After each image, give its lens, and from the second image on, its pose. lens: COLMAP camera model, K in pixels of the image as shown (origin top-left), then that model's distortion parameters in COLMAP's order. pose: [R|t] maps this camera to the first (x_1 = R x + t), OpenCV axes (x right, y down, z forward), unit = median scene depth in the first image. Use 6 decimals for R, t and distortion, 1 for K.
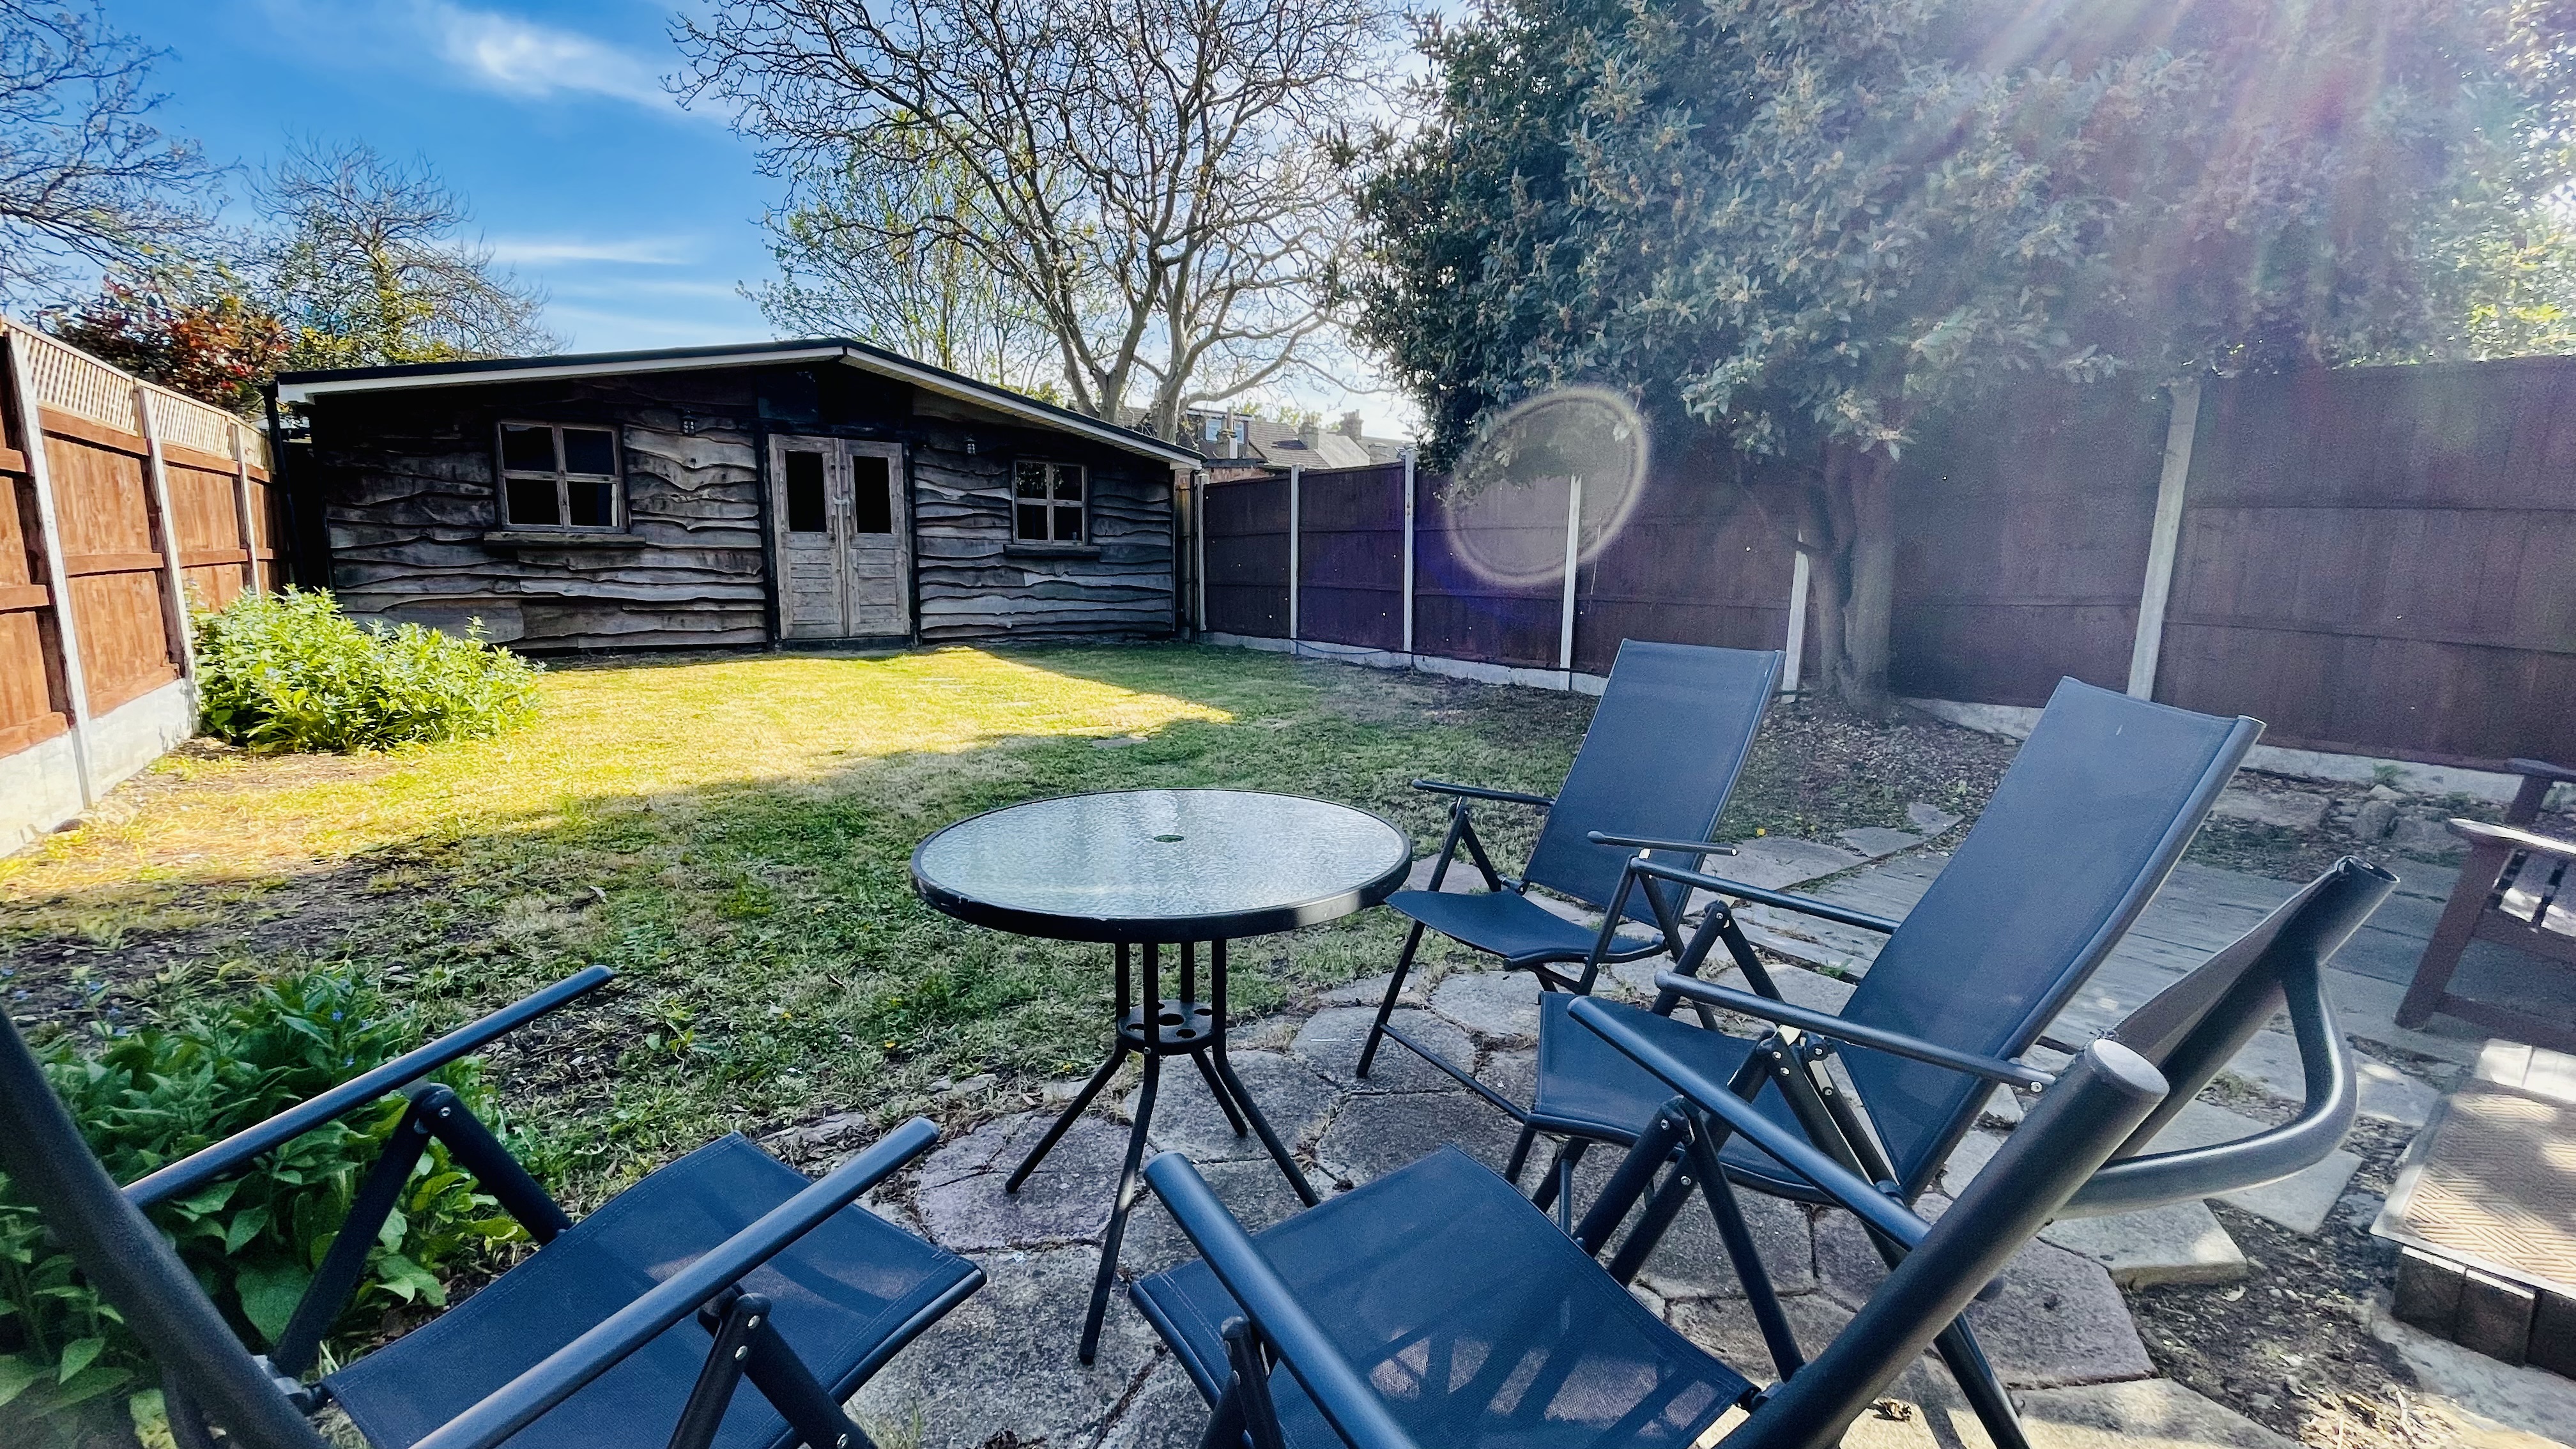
lens RADIAL K [[1035.4, 0, 1283.5], [0, 1035.4, 727.4], [0, 0, 1]] dist [0.000586, 0.000072]
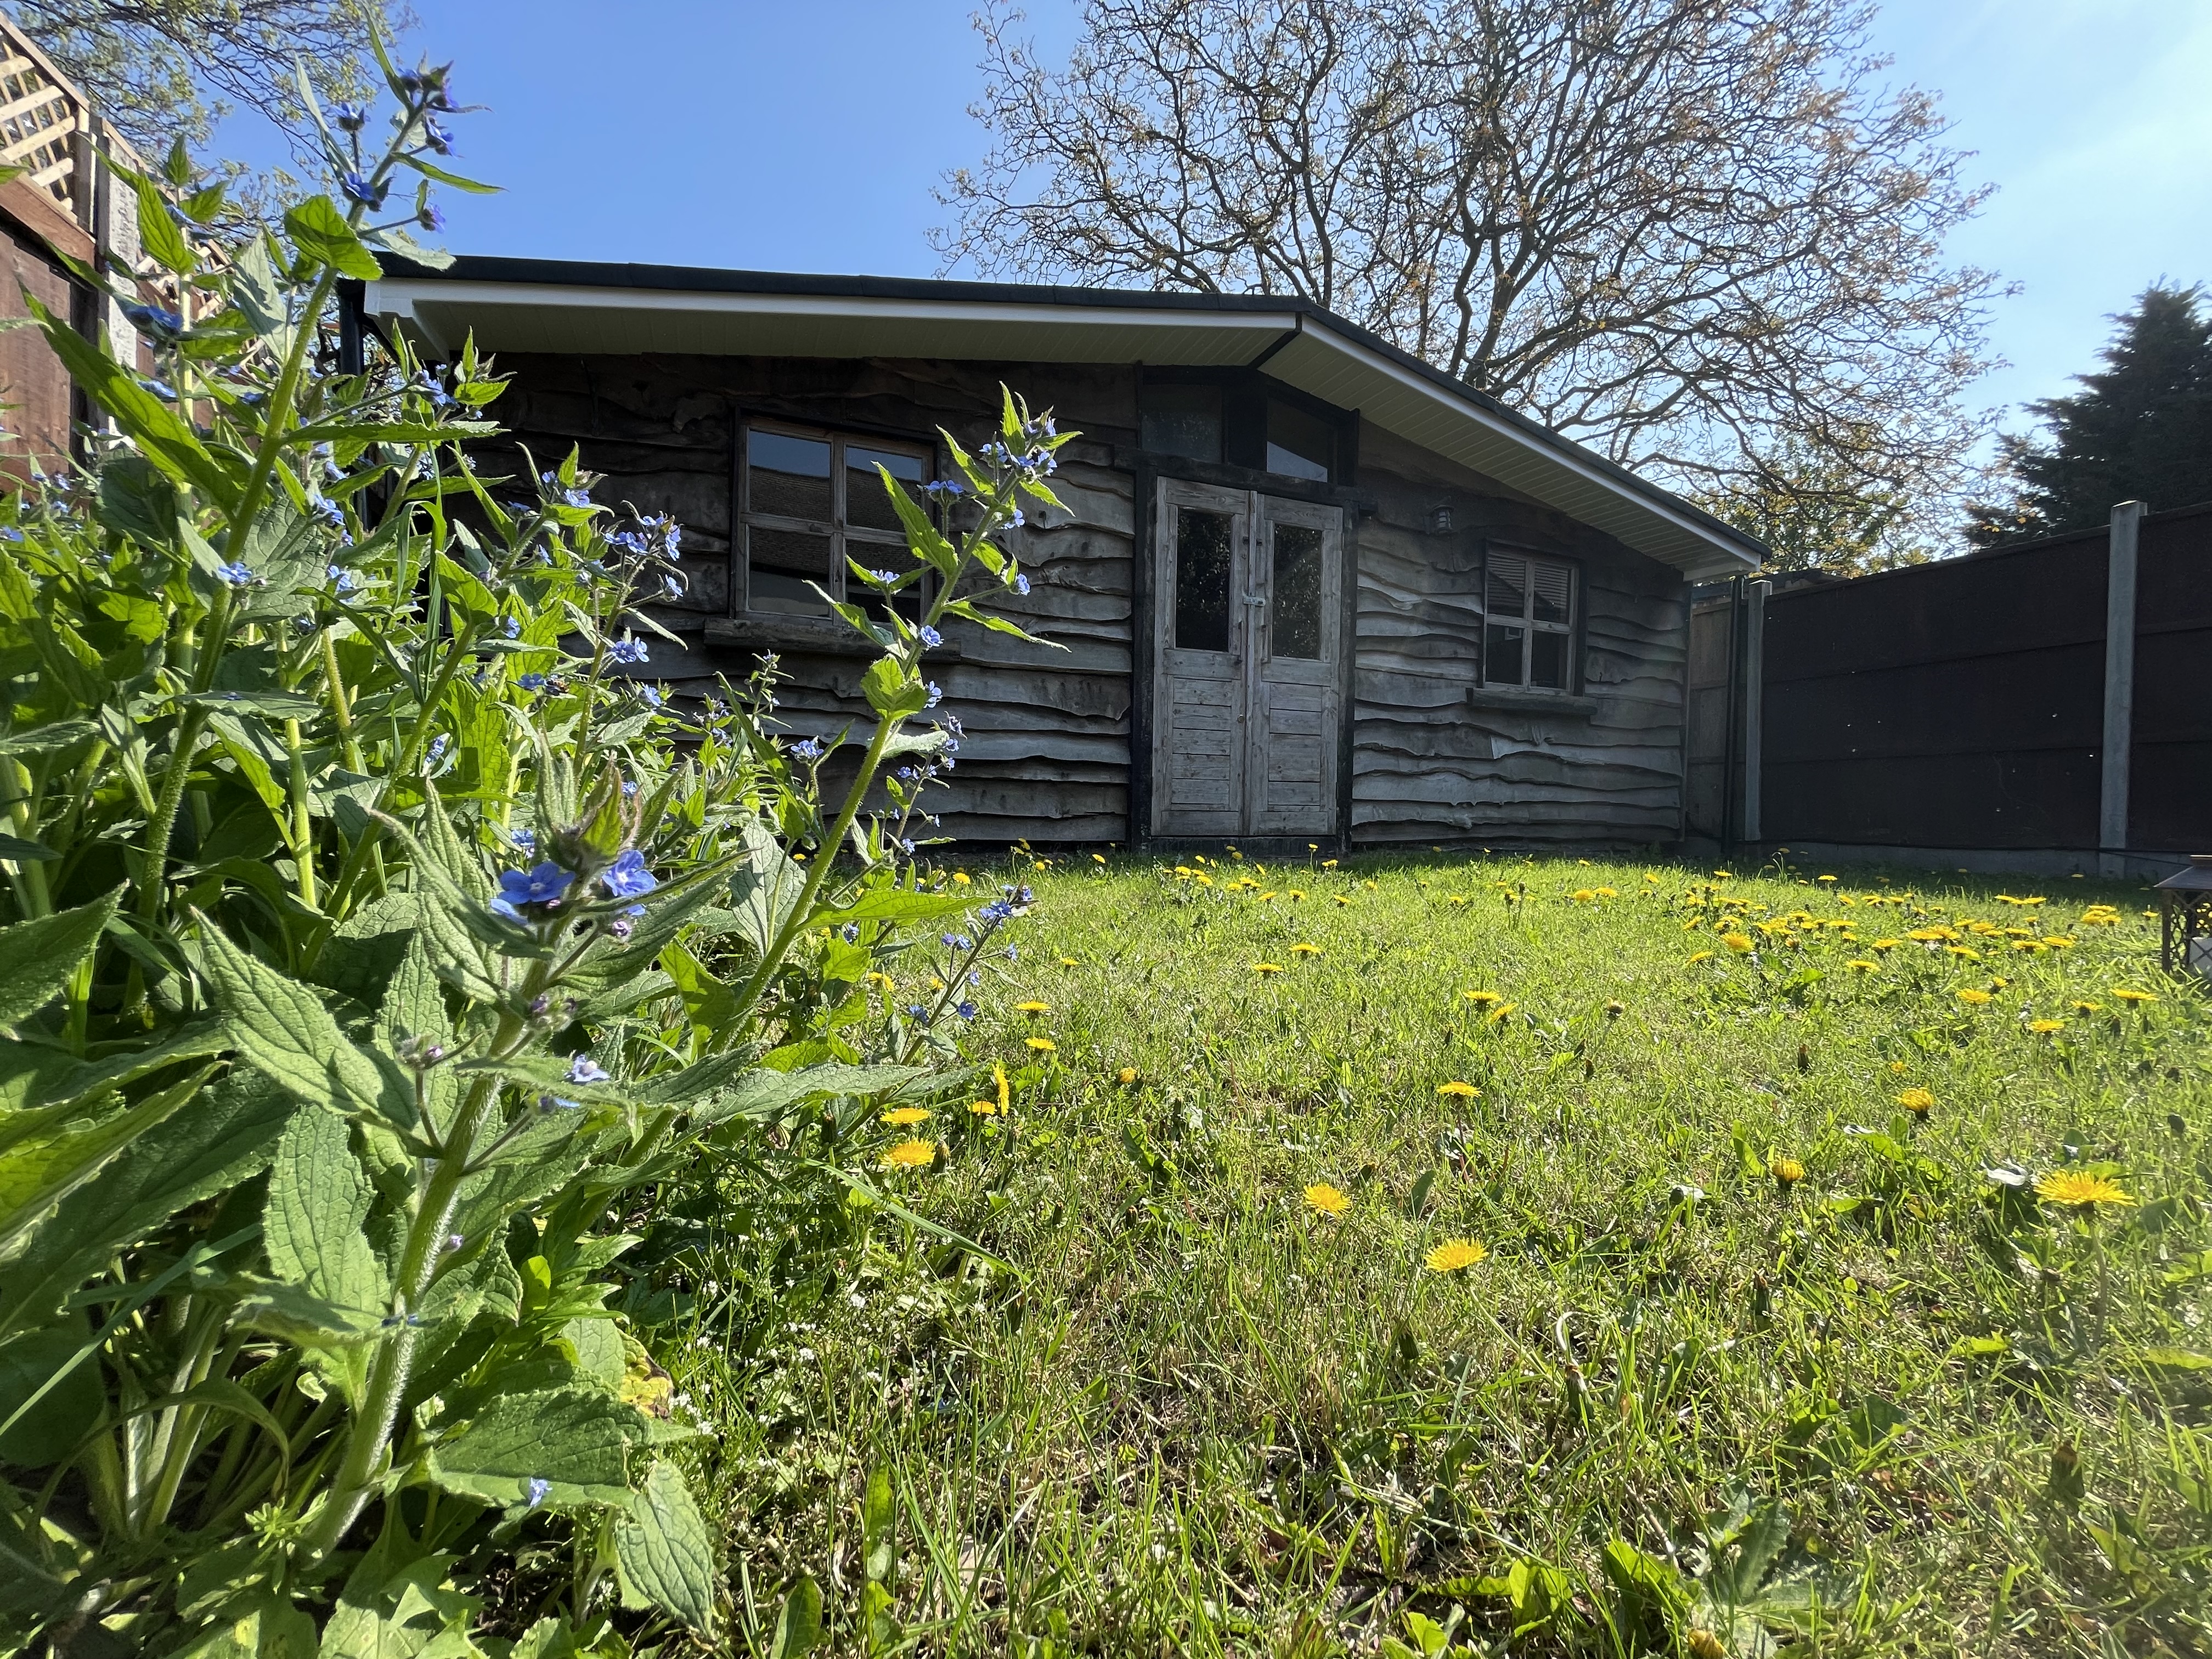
lens RADIAL K [[887.3, 0, 1108.9], [0, 887.3, 822.7], [0, 0, 1]] dist [-0.001043, -0.000033]
pose [[0.971289, 0.005935, -0.237830, -0.375643], [-0.039448, 0.989868, -0.136401, -0.024272], [0.234610, 0.141867, 0.961682, 0.509281]]
